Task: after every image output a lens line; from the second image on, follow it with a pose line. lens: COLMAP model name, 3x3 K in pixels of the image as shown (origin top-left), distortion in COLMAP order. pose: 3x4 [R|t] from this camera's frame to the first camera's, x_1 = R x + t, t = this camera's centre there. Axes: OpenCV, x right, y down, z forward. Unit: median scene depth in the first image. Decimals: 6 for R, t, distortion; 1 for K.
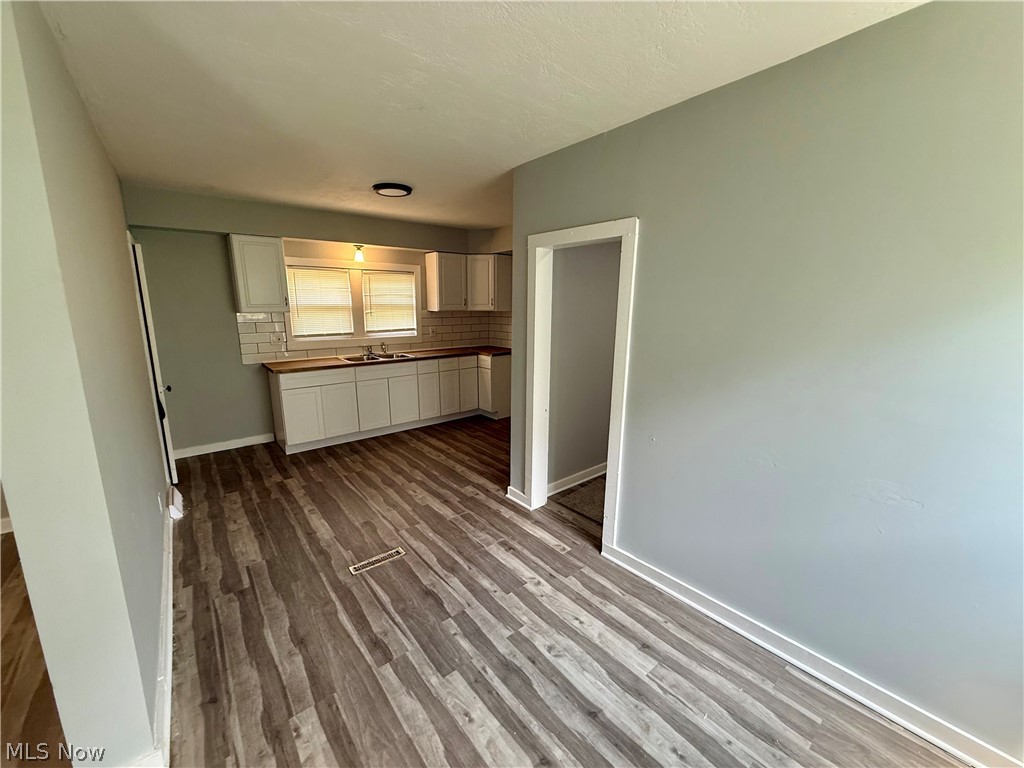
lens RADIAL K [[408.3, 0, 508.1], [0, 408.3, 381.4], [0, 0, 1]] dist [-0.002086, -0.000113]
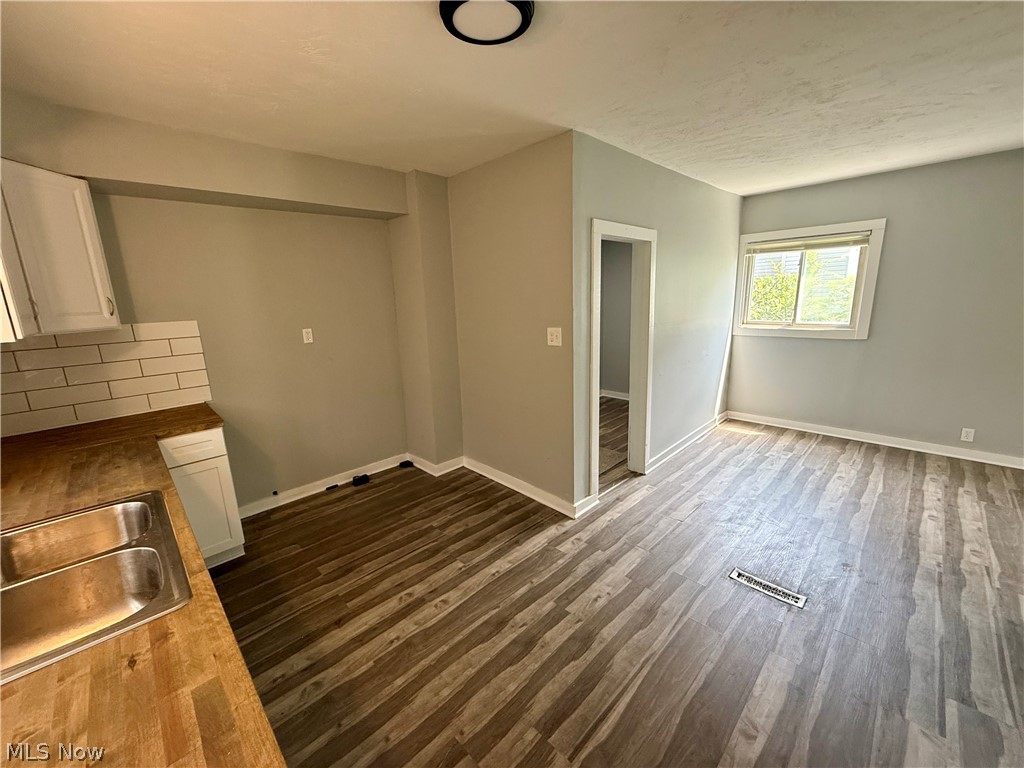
lens RADIAL K [[408.3, 0, 504.1], [0, 408.3, 385.6], [0, 0, 1]] dist [-0.002086, -0.000113]
pose [[-0.090023, -0.208782, 0.973810, -0.867757], [0.224905, 0.948261, 0.224095, -0.236528], [-0.970213, 0.239189, -0.038409, 1.255793]]
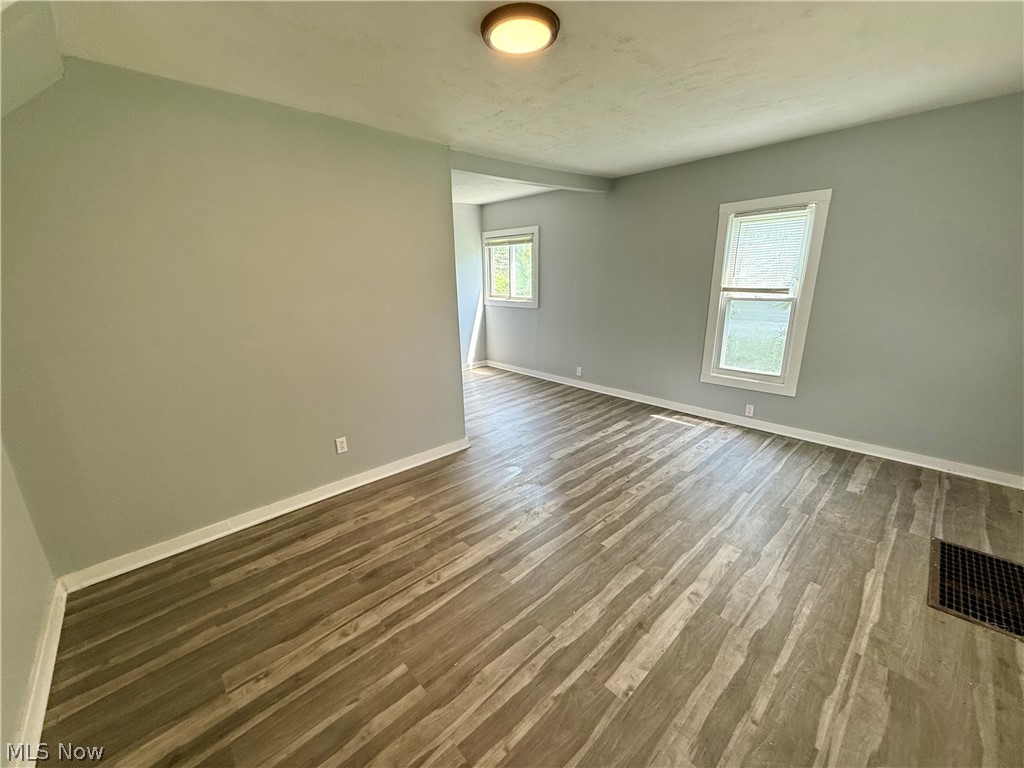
lens RADIAL K [[408.3, 0, 506.1], [0, 408.3, 386.4], [0, 0, 1]] dist [-0.002086, -0.000113]
pose [[-0.067662, -0.269881, 0.960513, -1.613753], [0.208700, 0.937593, 0.278143, -0.042721], [-0.975636, 0.219279, -0.007116, 0.279263]]
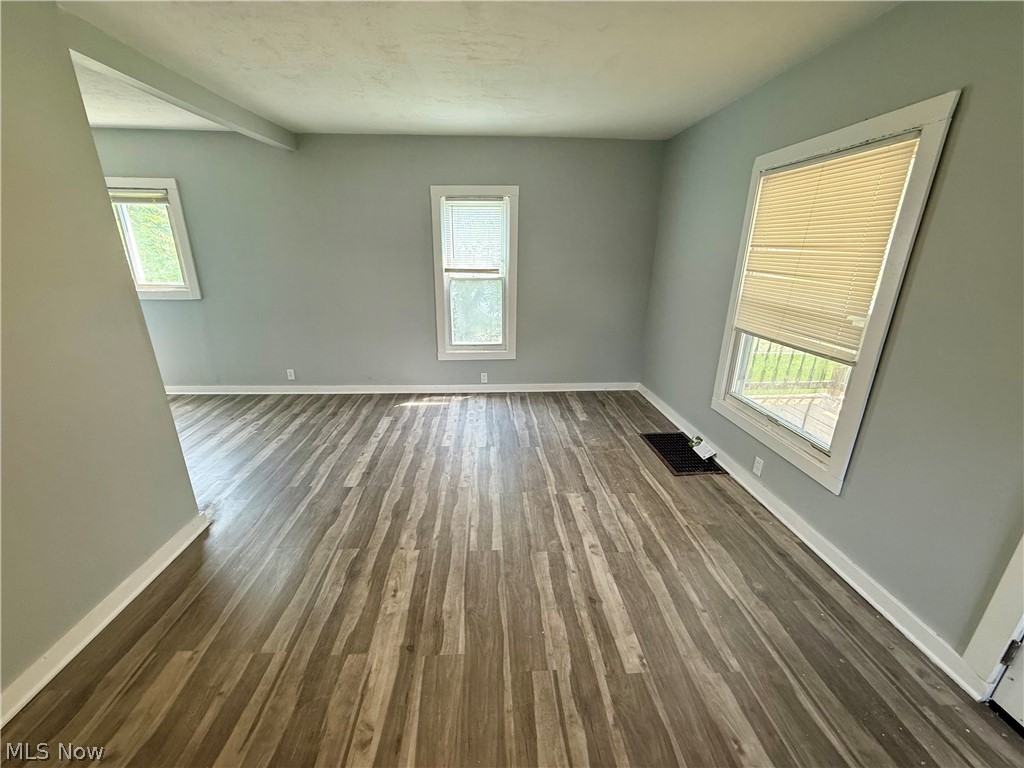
lens RADIAL K [[408.3, 0, 509.3], [0, 408.3, 386.1], [0, 0, 1]] dist [-0.002086, -0.000113]
pose [[-0.814290, -0.194966, 0.546736, -1.316795], [0.097955, 0.882240, 0.460498, -0.092627], [-0.572133, 0.428534, -0.699301, 0.529233]]
